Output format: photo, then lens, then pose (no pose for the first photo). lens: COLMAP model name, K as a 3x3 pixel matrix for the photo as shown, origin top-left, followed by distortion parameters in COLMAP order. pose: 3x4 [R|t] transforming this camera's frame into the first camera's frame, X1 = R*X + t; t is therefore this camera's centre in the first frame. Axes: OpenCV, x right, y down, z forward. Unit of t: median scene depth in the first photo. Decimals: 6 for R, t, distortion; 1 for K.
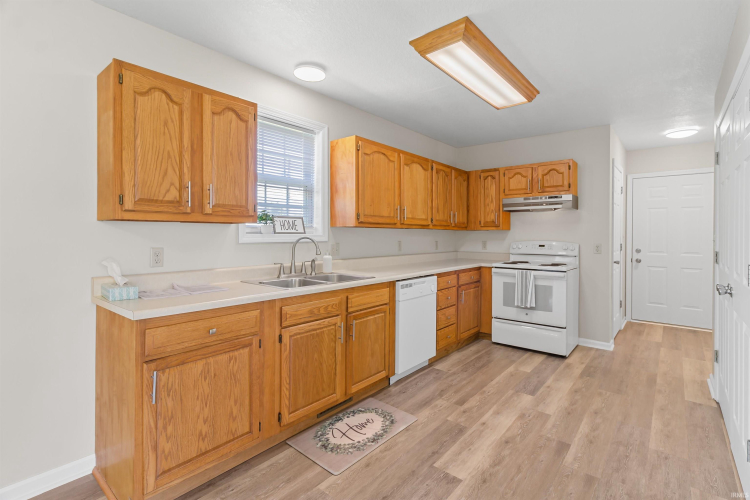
lens RADIAL K [[356.0, 0, 383.4], [0, 356.0, 234.7], [0, 0, 1]] dist [0.014952, -0.000077]
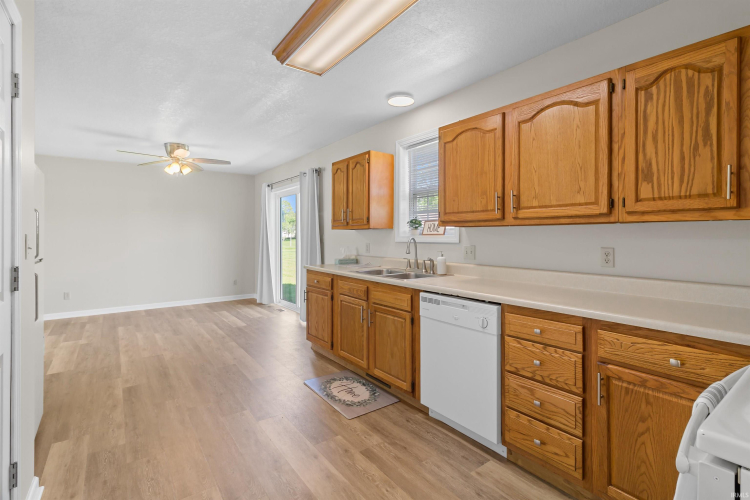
lens RADIAL K [[356.0, 0, 376.8], [0, 356.0, 238.0], [0, 0, 1]] dist [0.014952, -0.000077]
pose [[-0.248776, -0.000132, -0.968561, 0.938009], [-0.001365, 0.999999, 0.000215, 0.006511], [0.968560, 0.001376, -0.248776, 1.186938]]
